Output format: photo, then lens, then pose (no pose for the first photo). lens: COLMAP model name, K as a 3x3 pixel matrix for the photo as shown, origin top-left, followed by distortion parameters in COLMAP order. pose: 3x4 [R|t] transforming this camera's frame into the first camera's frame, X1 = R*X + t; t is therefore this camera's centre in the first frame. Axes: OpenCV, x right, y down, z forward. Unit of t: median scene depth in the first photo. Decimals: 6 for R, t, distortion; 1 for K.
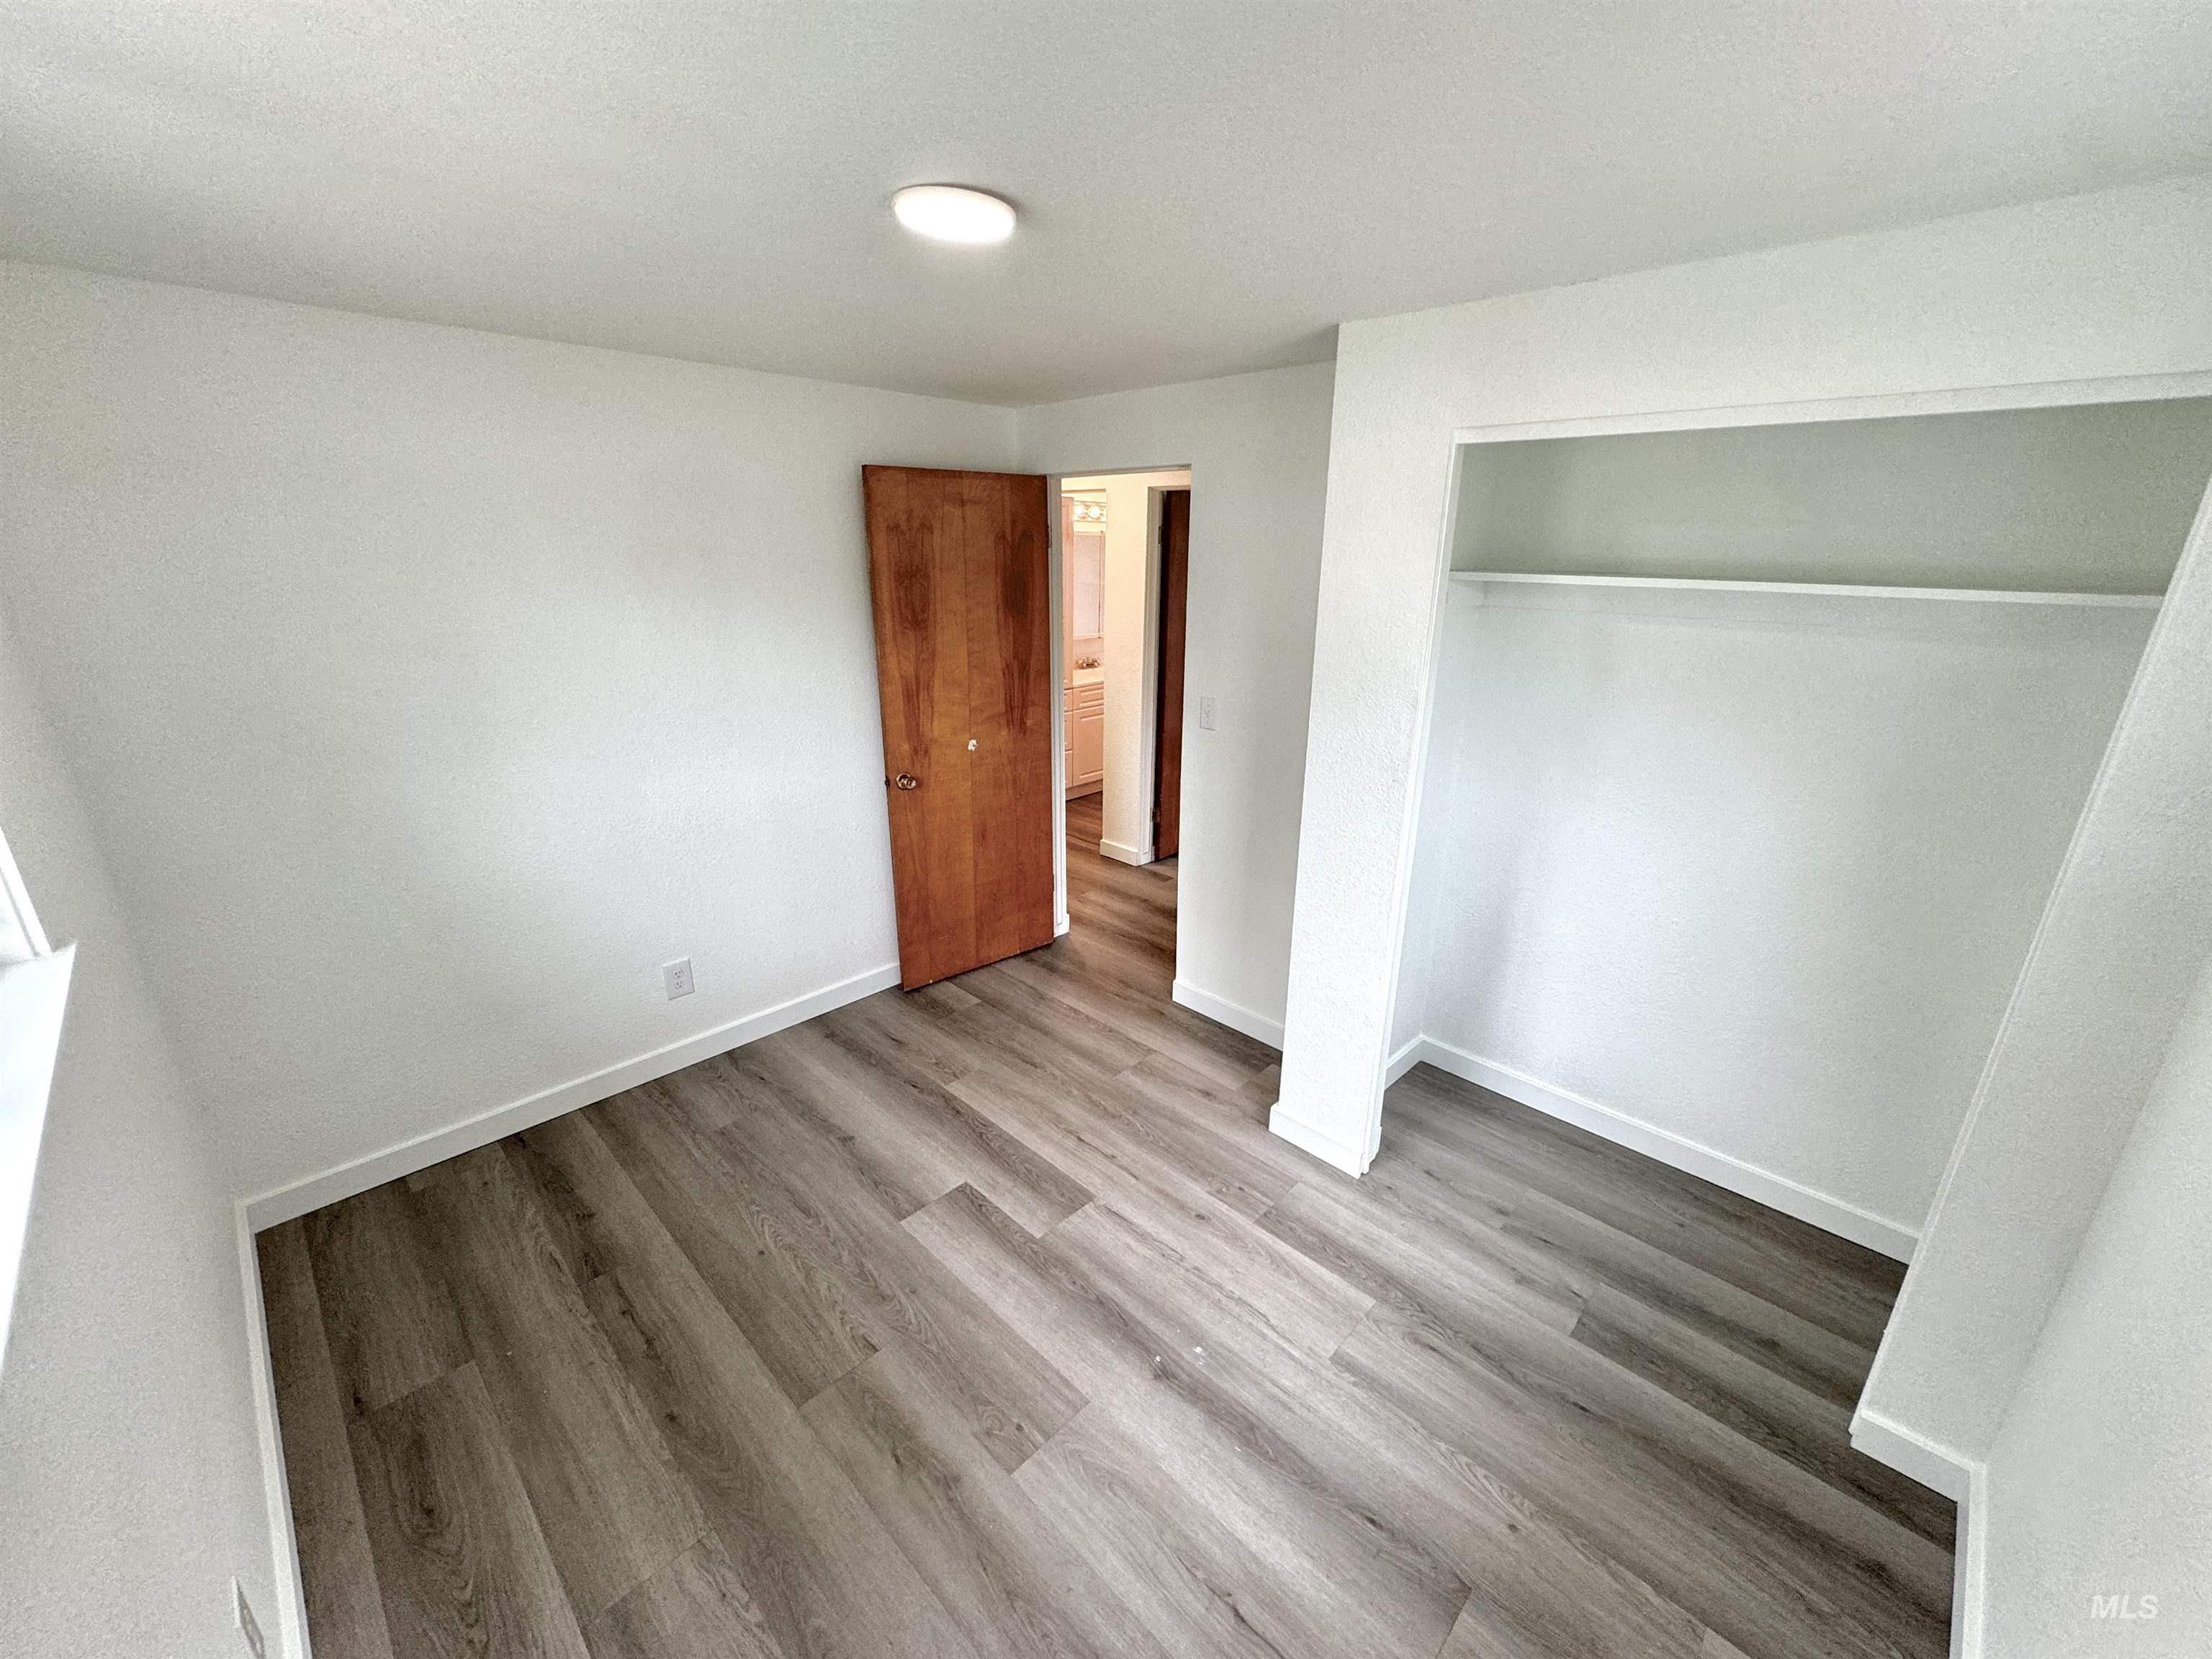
lens RADIAL K [[879.1, 0, 1106.0], [0, 879.1, 829.5], [0, 0, 1]] dist [-0.001562, 0.000350]
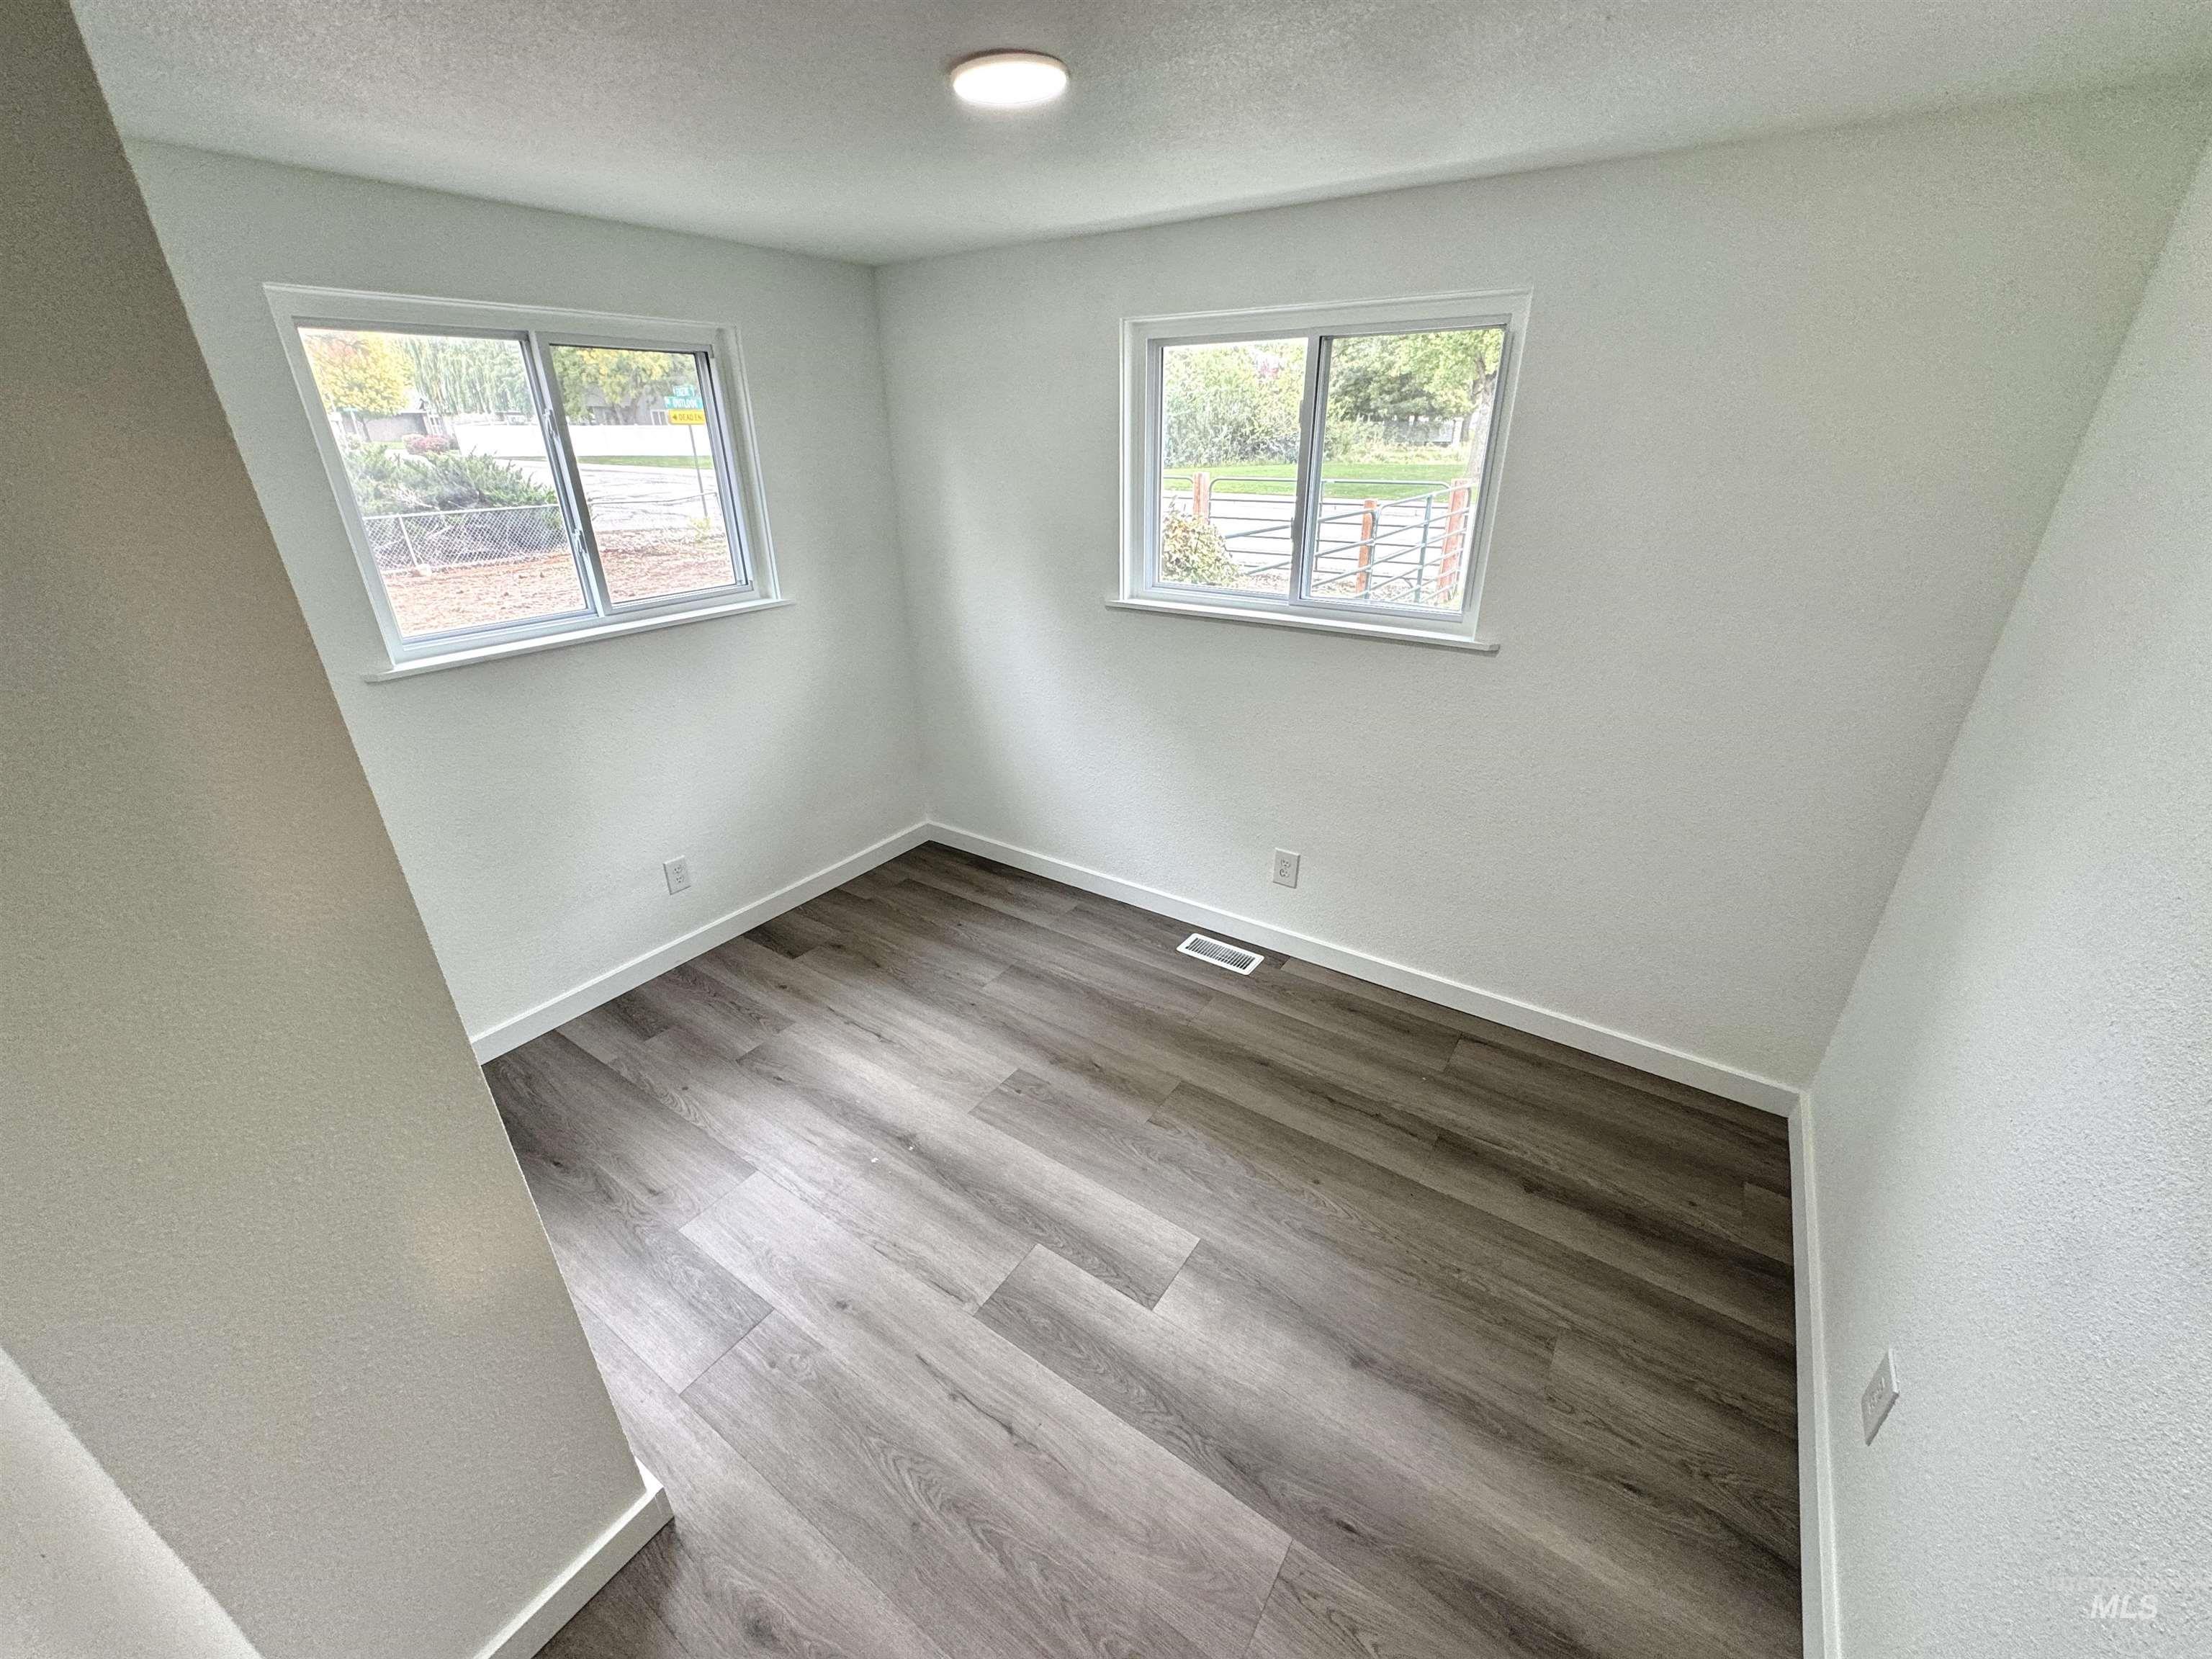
lens RADIAL K [[879.1, 0, 1106.0], [0, 879.1, 829.5], [0, 0, 1]] dist [-0.001562, 0.000350]
pose [[-0.984313, 0.068716, -0.162501, -0.030469], [-0.060385, 0.734206, 0.676236, -0.449818], [0.165777, 0.675440, -0.718539, 1.389773]]
